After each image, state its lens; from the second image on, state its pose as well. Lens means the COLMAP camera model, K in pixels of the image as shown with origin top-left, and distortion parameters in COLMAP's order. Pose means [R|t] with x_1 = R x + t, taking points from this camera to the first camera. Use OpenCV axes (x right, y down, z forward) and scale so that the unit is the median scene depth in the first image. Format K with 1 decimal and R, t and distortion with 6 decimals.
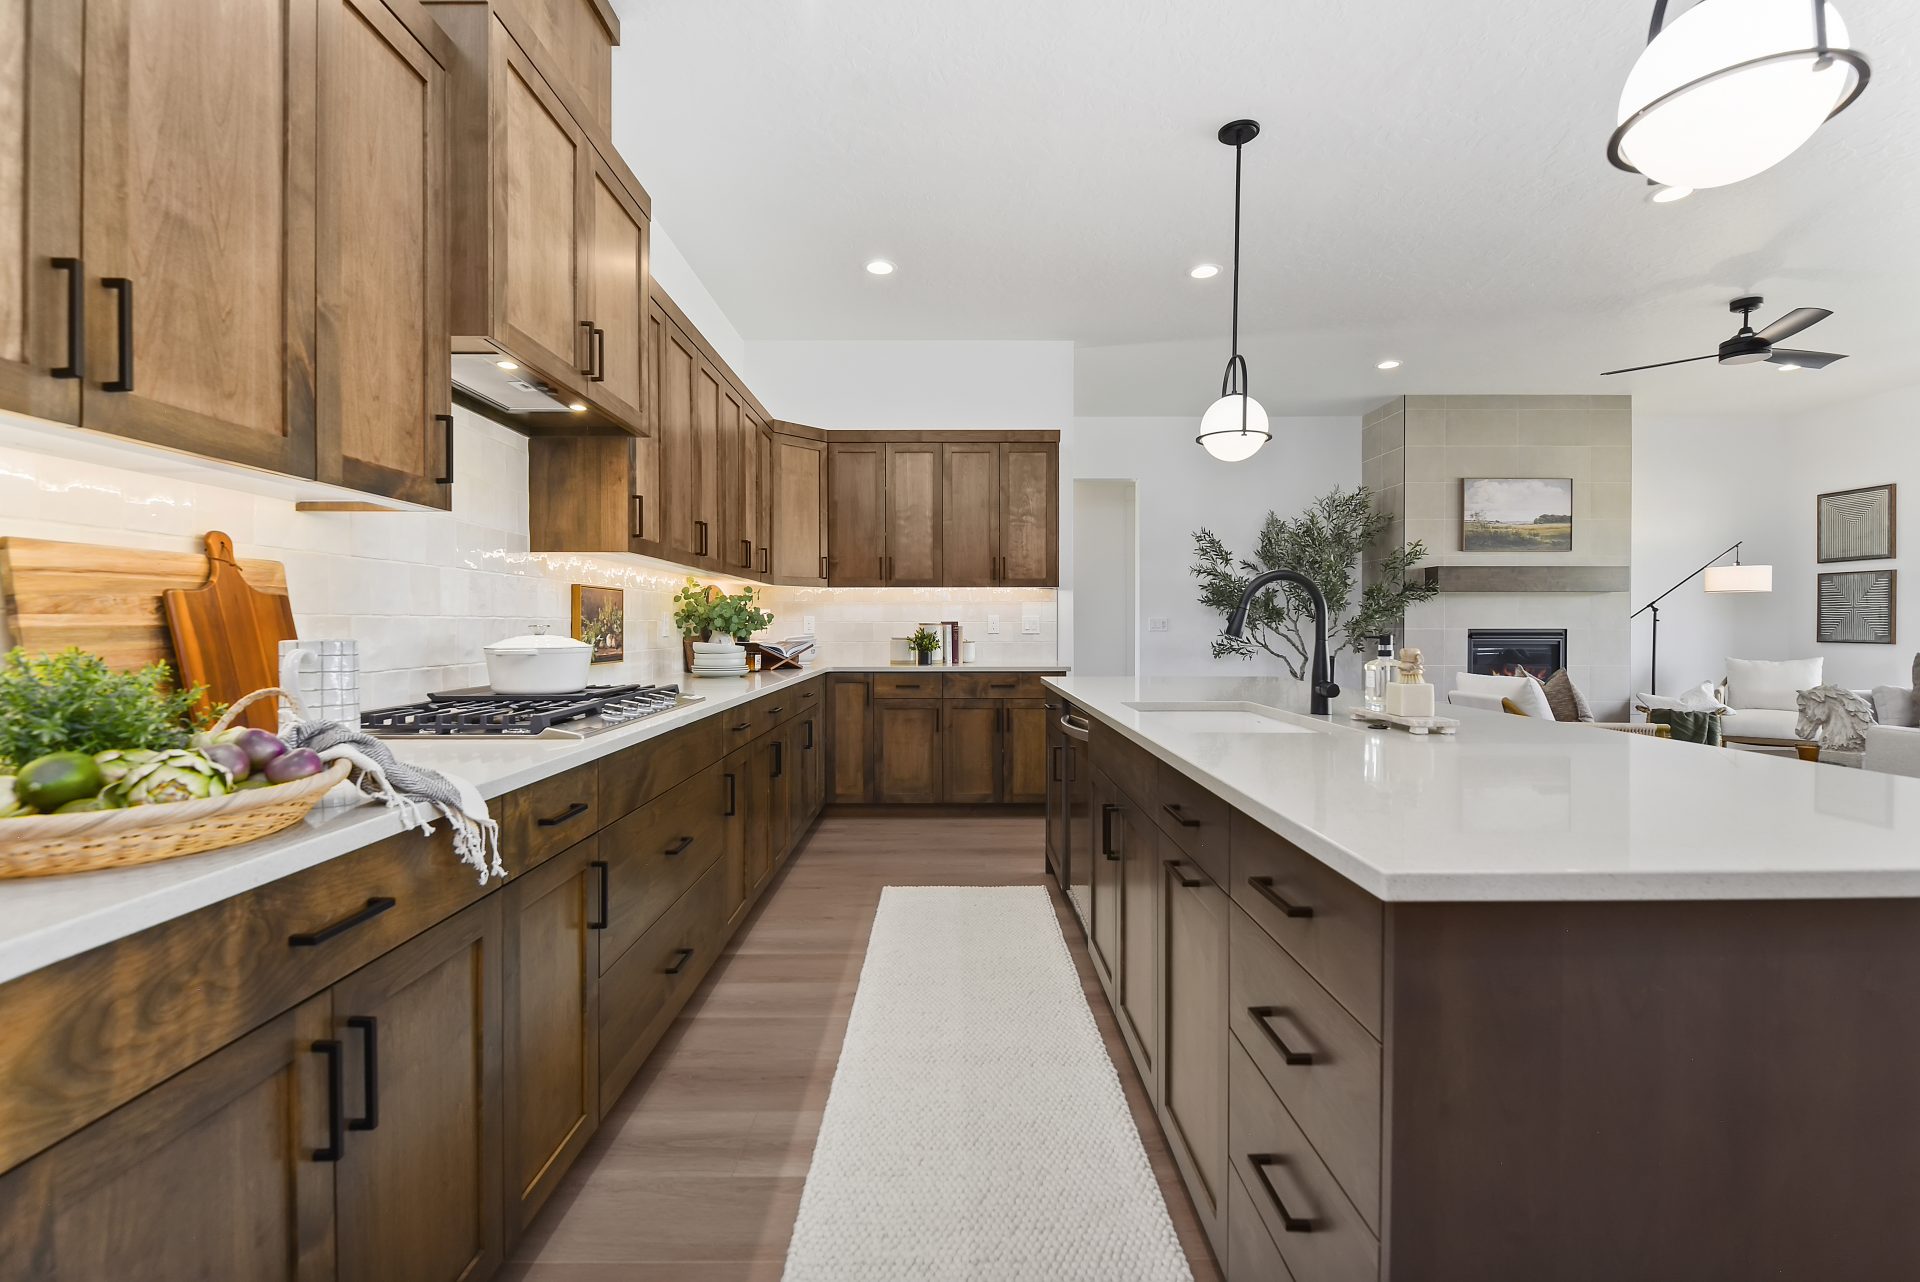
lens RADIAL K [[842.4, 0, 960.0], [0, 842.4, 630.8], [0, 0, 1]] dist [0.000334, -0.006977]
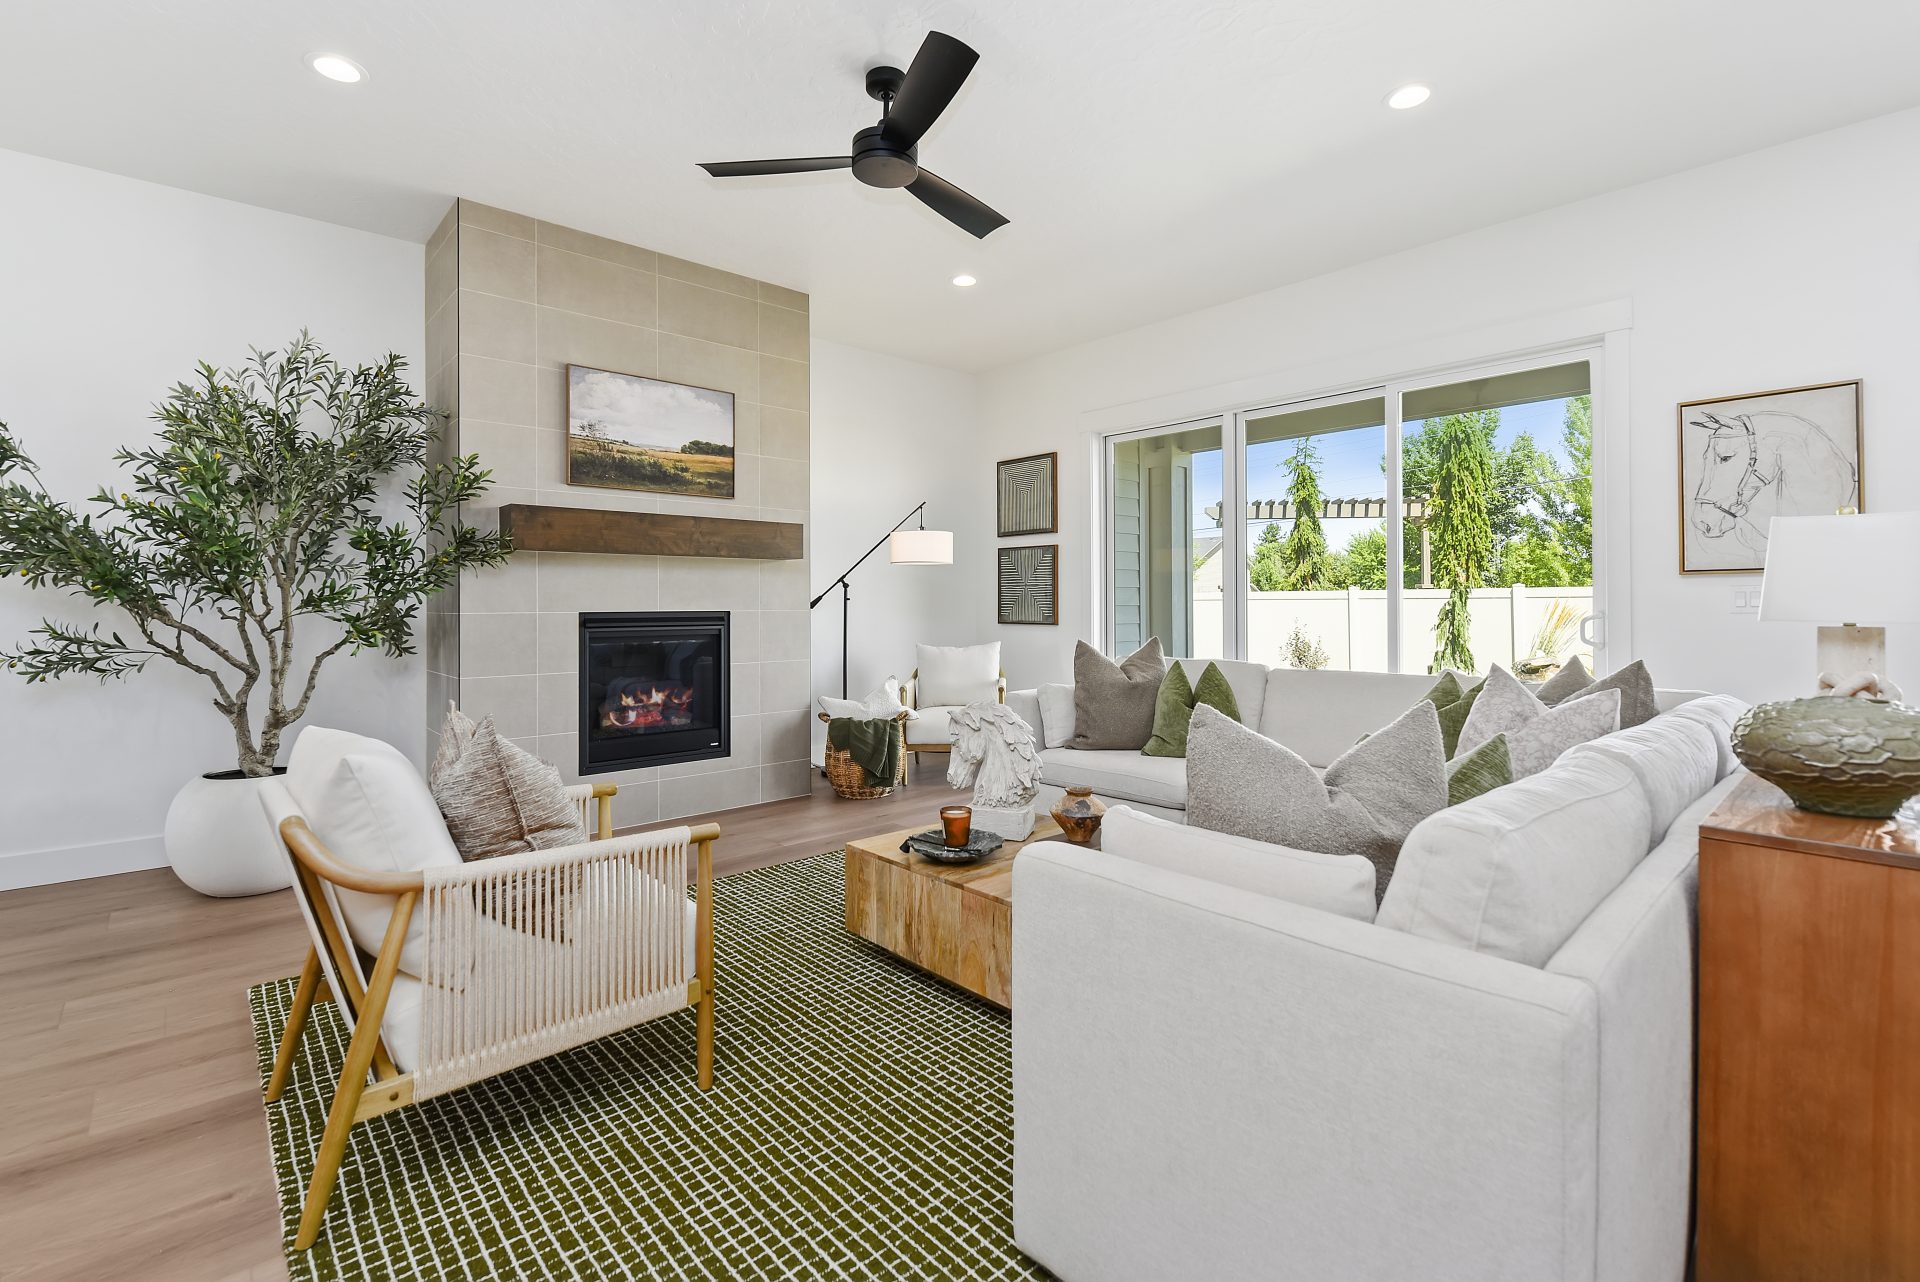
lens RADIAL K [[850.3, 0, 955.6], [0, 850.3, 606.5], [0, 0, 1]] dist [-0.000899, -0.007292]
pose [[0.748534, -0.004651, 0.663080, 0.400850], [0.008686, 0.999958, -0.002792, -0.002678], [-0.663039, 0.007849, 0.748543, 0.358786]]
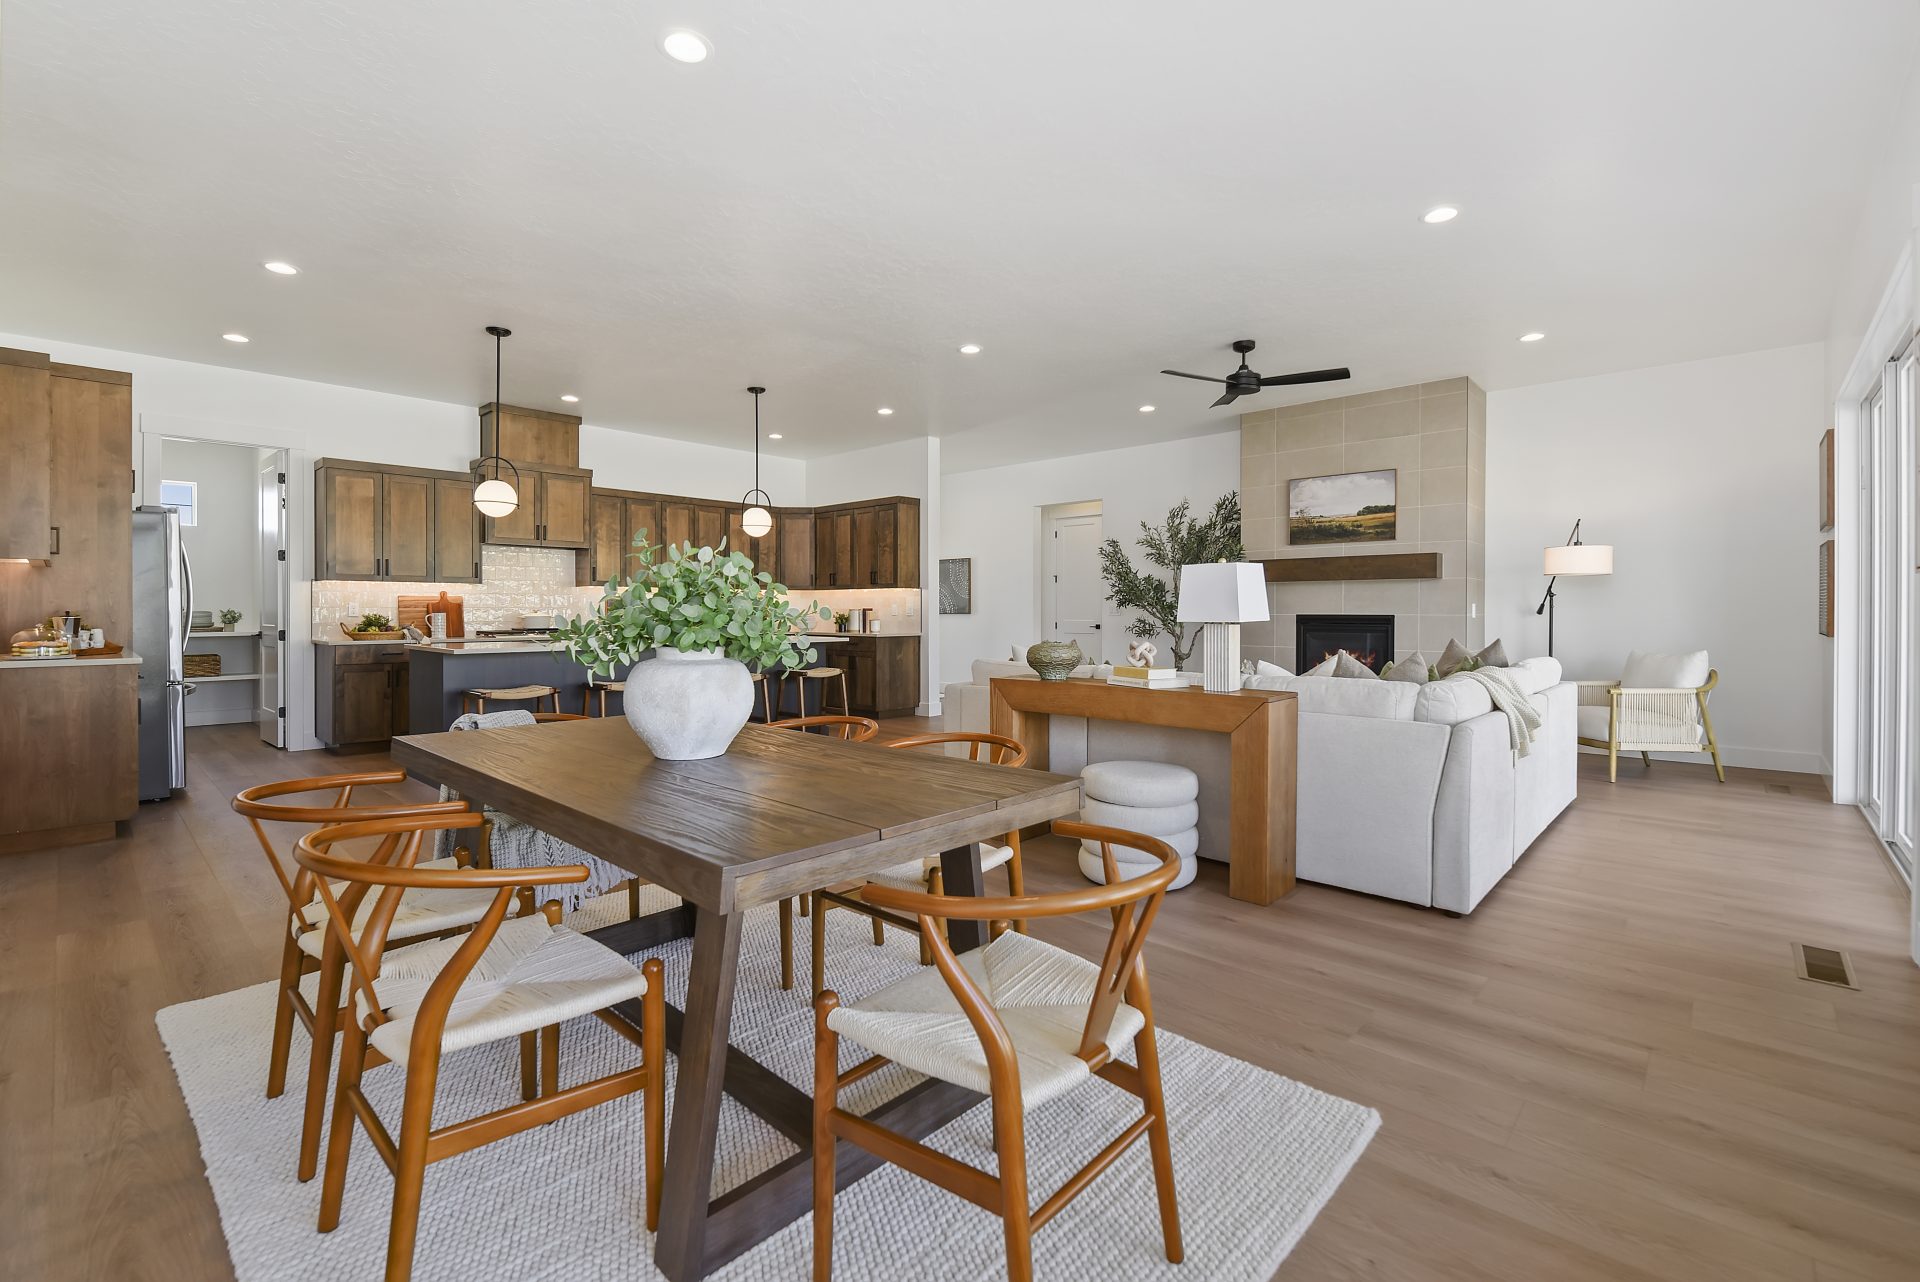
lens RADIAL K [[842.3, 0, 953.3], [0, 842.3, 608.1], [0, 0, 1]] dist [0.000569, -0.000022]
pose [[0.723560, 0.000745, -0.690261, 1.048518], [-0.006326, 0.999965, -0.005552, -0.001784], [0.690232, 0.008384, 0.723539, -0.118272]]
